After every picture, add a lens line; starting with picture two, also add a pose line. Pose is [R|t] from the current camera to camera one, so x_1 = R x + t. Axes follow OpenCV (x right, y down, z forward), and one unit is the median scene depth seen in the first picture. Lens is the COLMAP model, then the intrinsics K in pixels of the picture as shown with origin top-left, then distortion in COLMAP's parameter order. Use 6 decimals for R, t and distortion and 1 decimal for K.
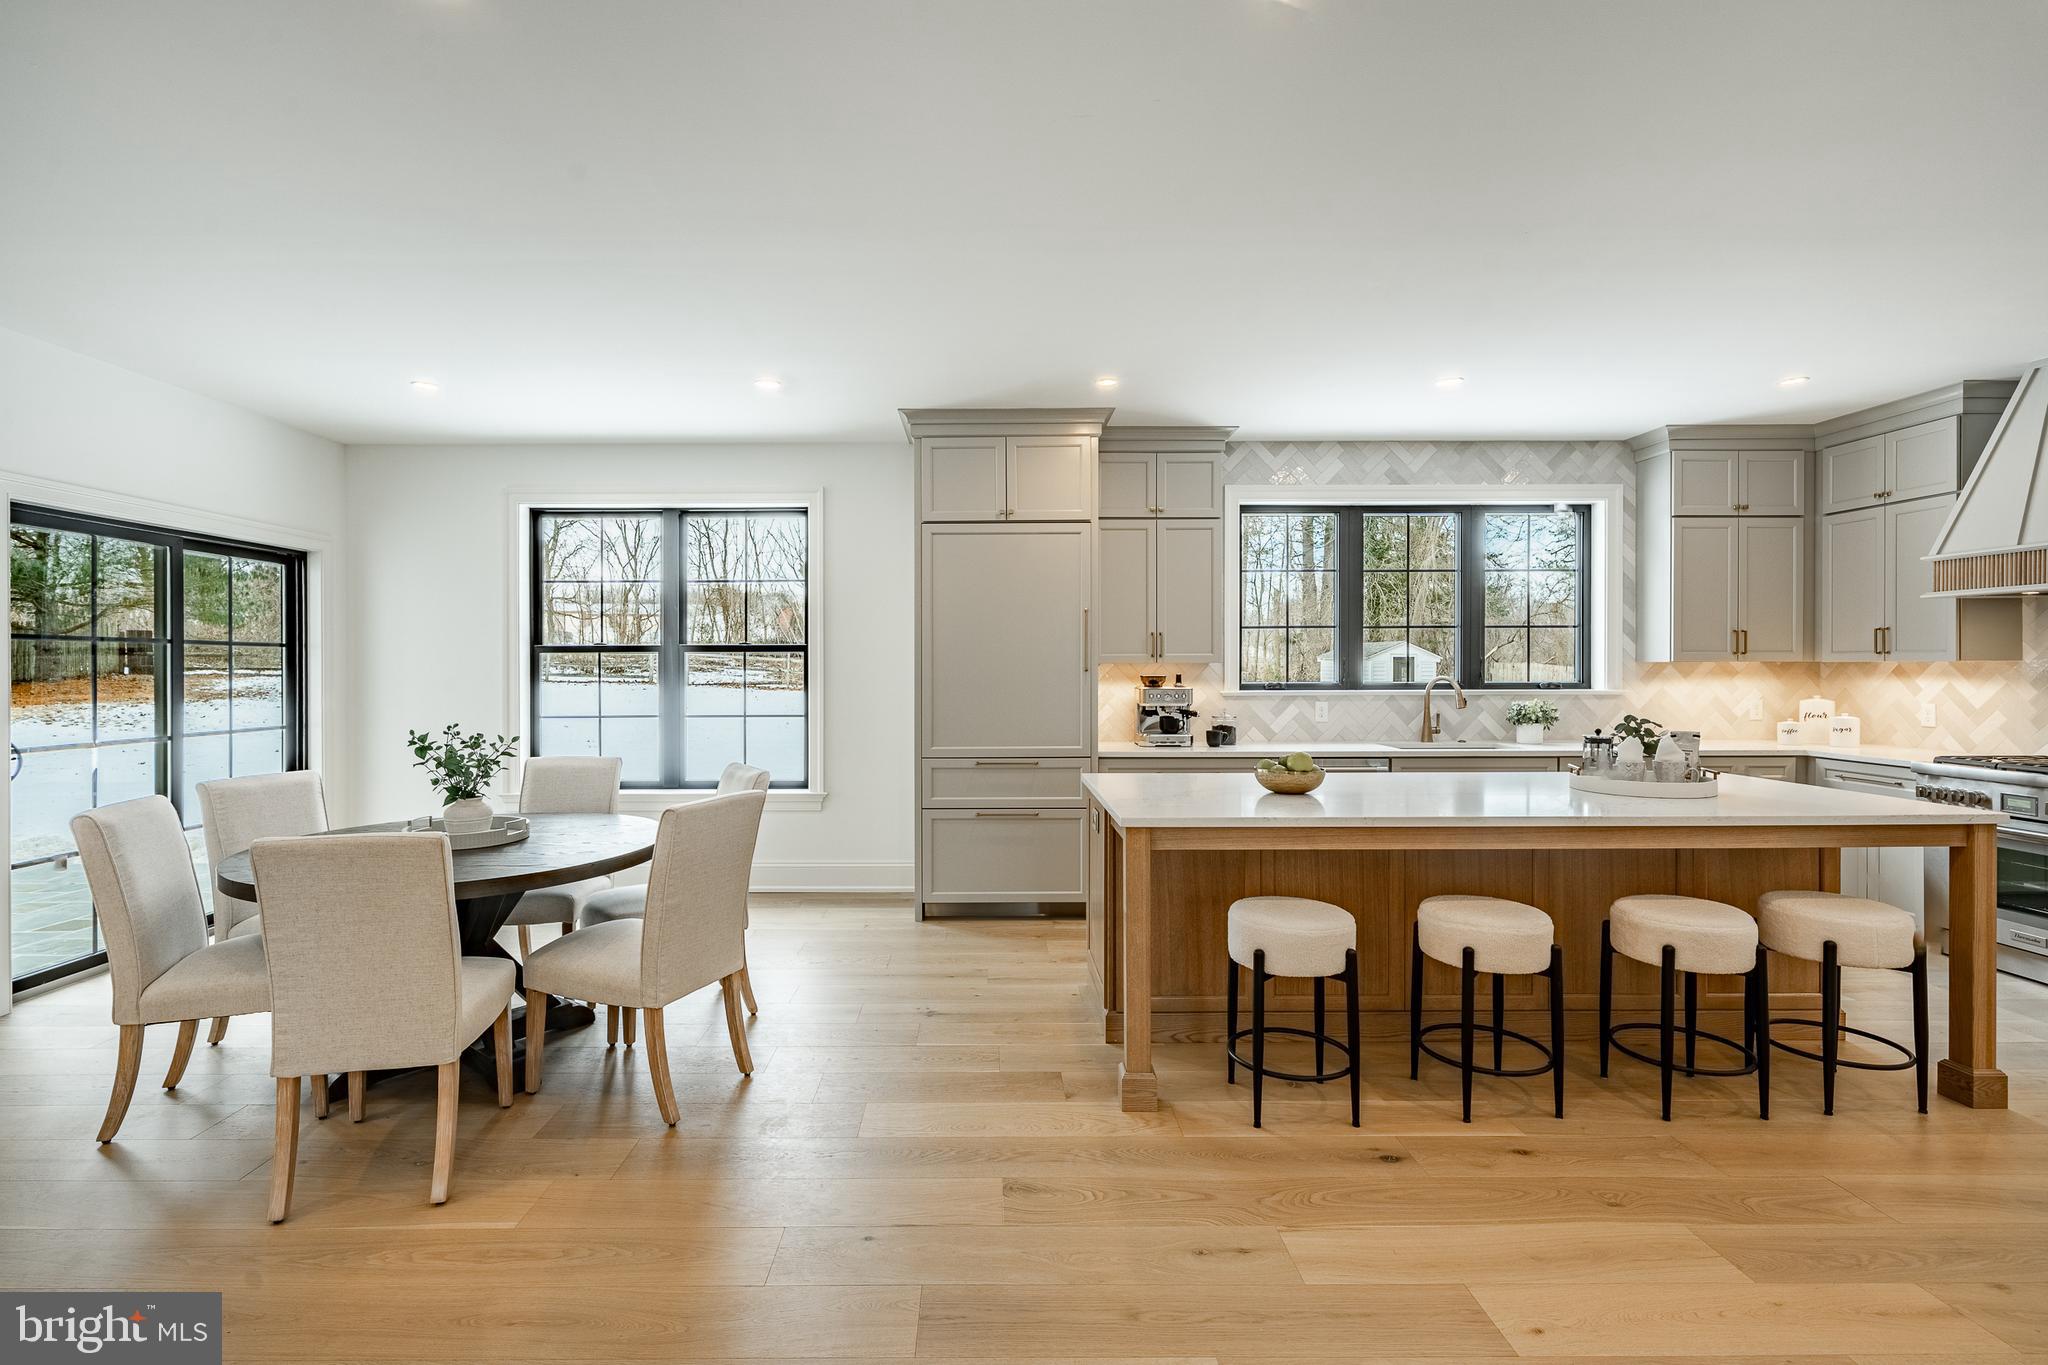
lens RADIAL K [[963.7, 0, 981.7], [0, 963.7, 672.8], [0, 0, 1]] dist [-0.004051, 0.001106]
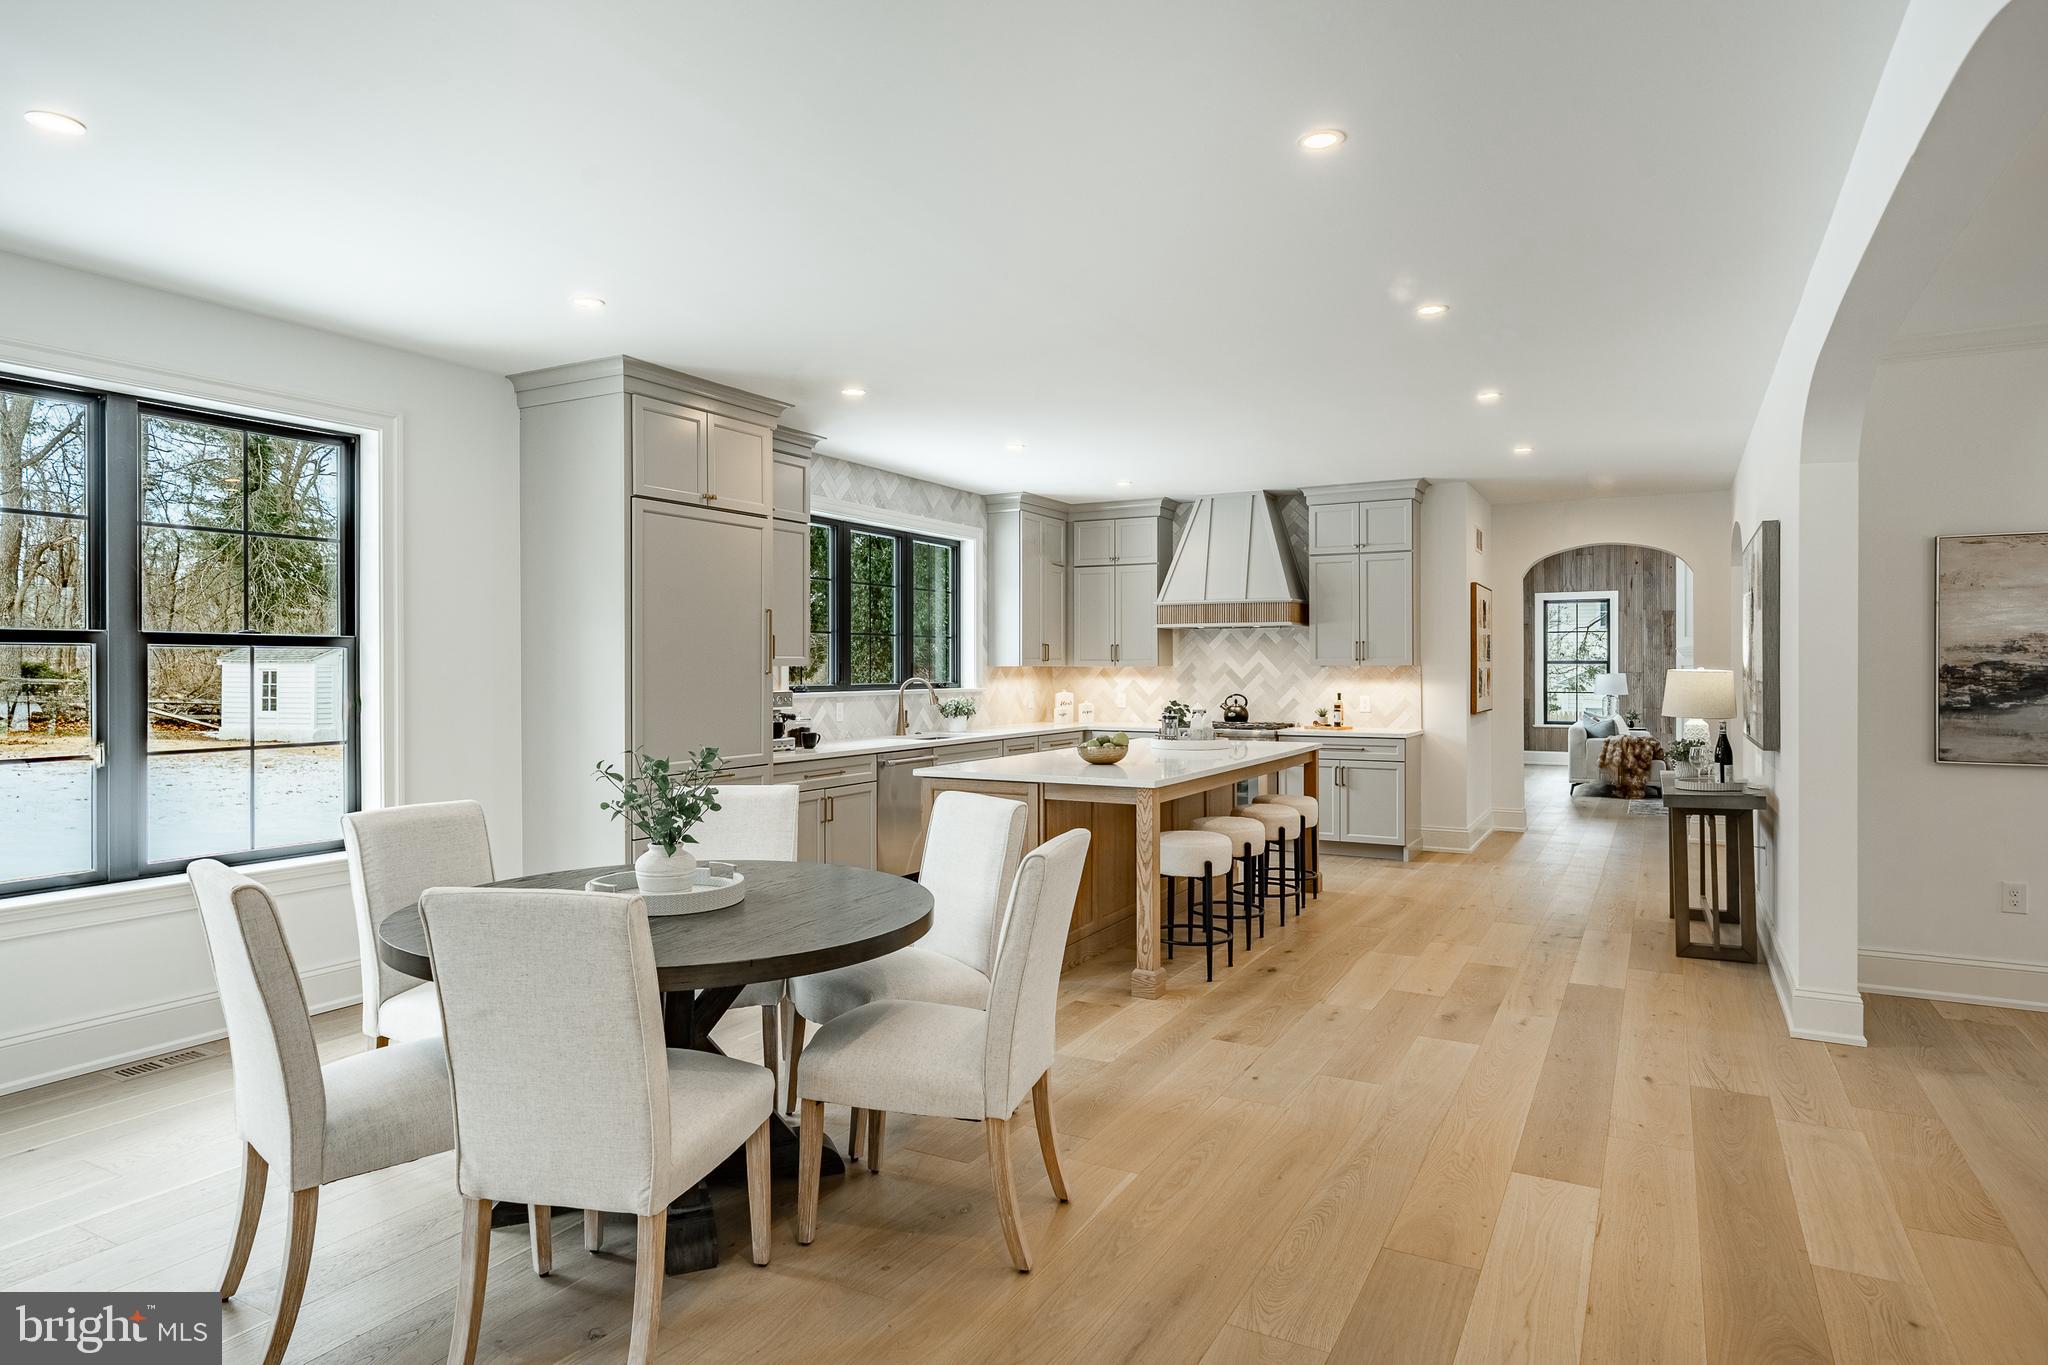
lens RADIAL K [[1196.5, 0, 1028.7], [0, 1196.5, 672.5], [0, 0, 1]] dist [-0.002761, -0.000637]
pose [[0.468296, -0.001425, 0.883570, -0.766782], [0.005632, 0.999983, -0.001372, -0.000245], [-0.883554, 0.005618, 0.468296, 0.201620]]
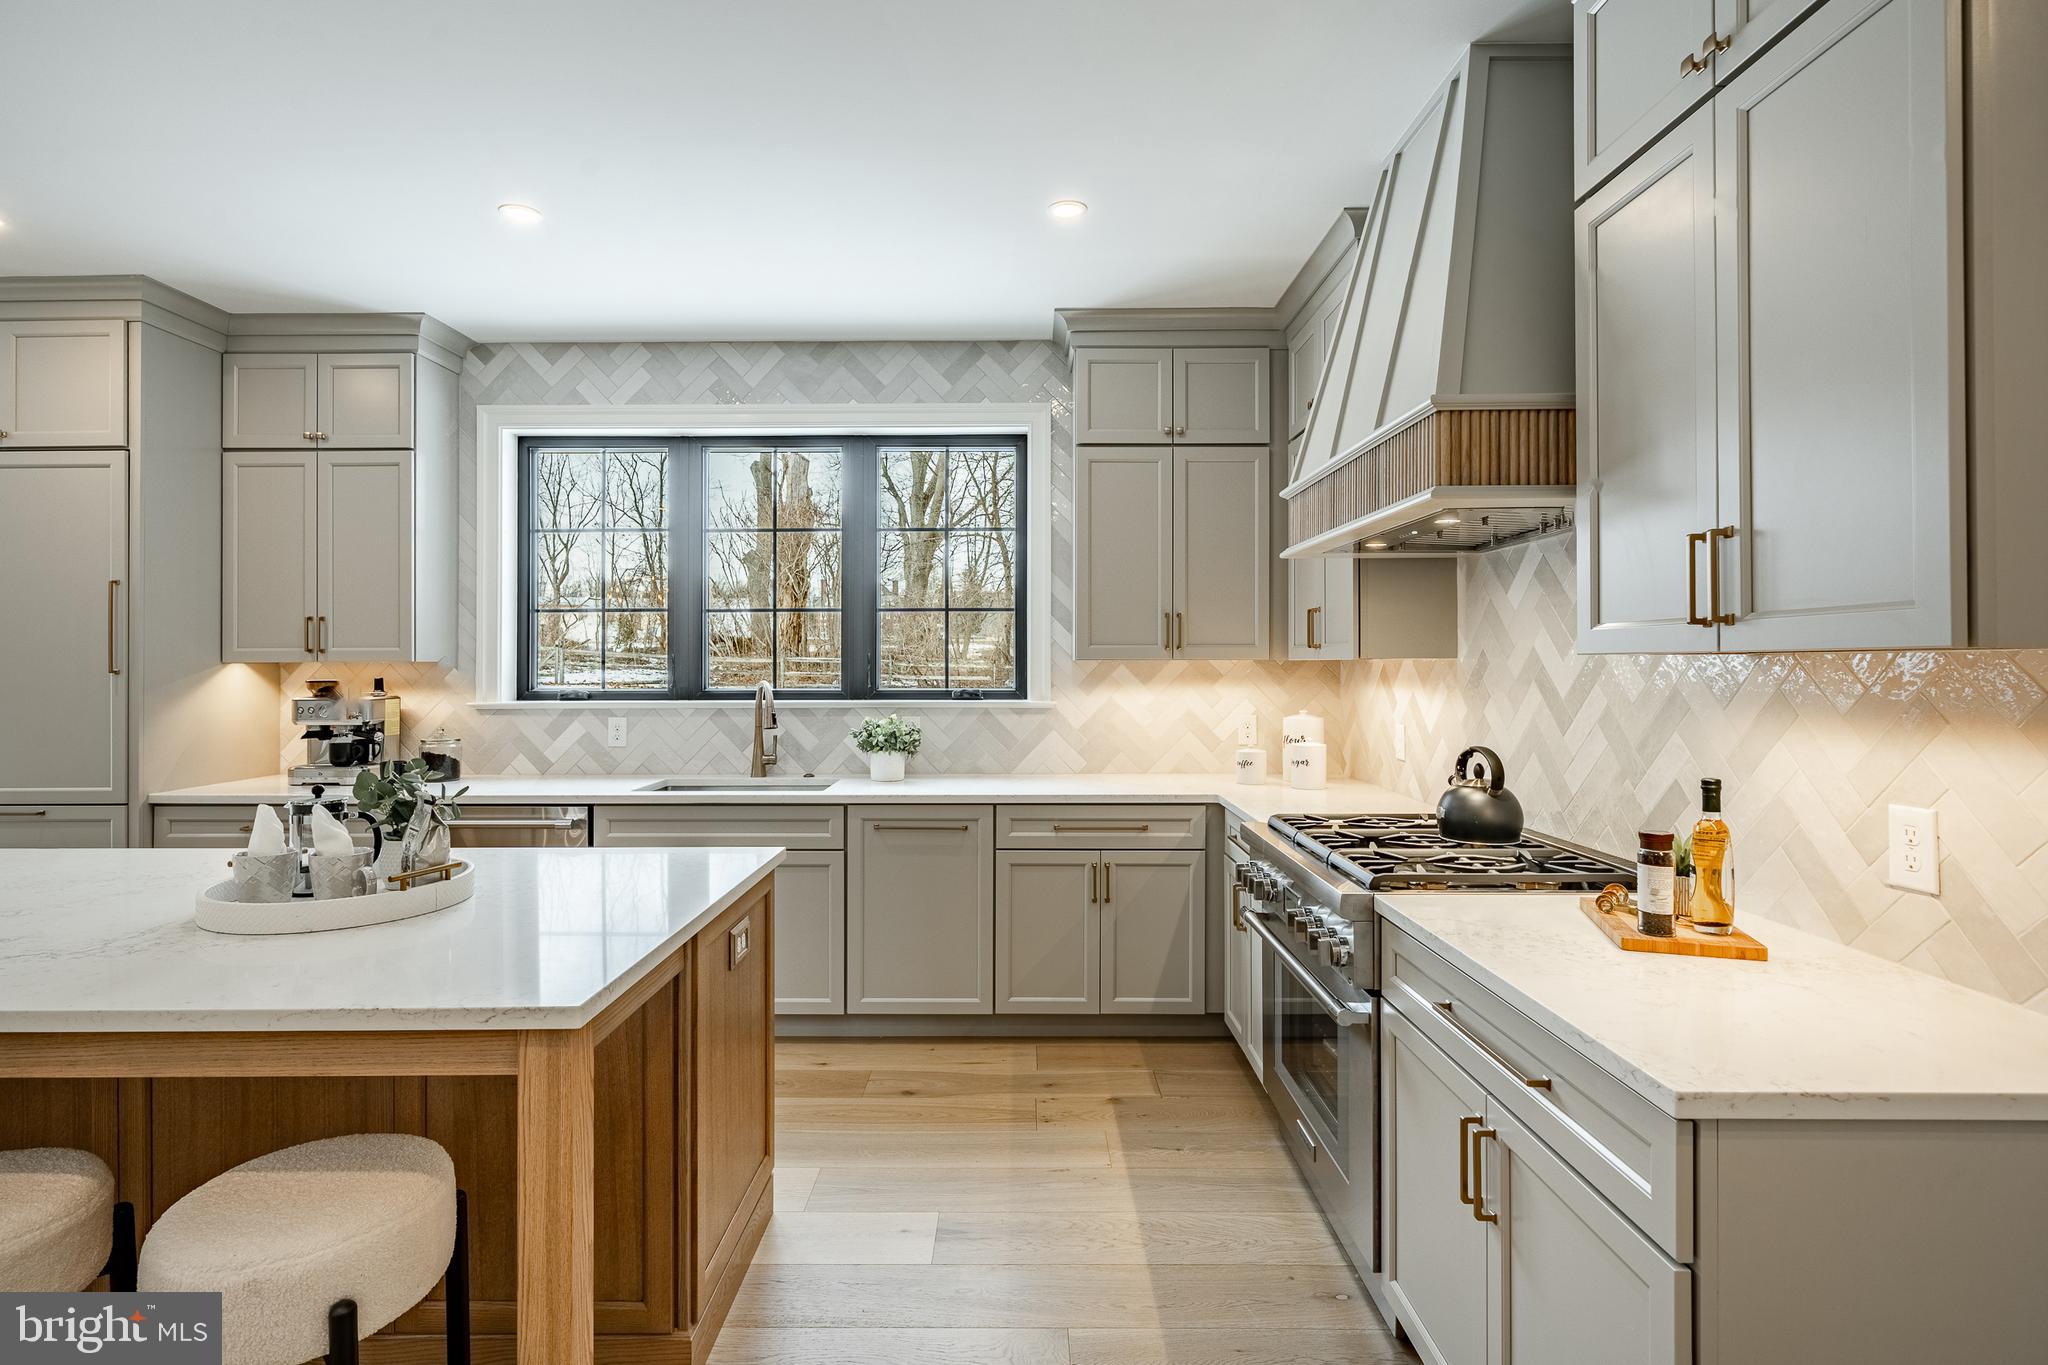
lens RADIAL K [[1019.2, 0, 1018.2], [0, 1019.2, 656.4], [0, 0, 1]] dist [-0.000531, -0.000436]
pose [[0.999961, 0.000847, -0.008839, 0.684354], [-0.000964, 0.999913, -0.013179, -0.004802], [0.008827, 0.013187, 0.999874, 0.285377]]
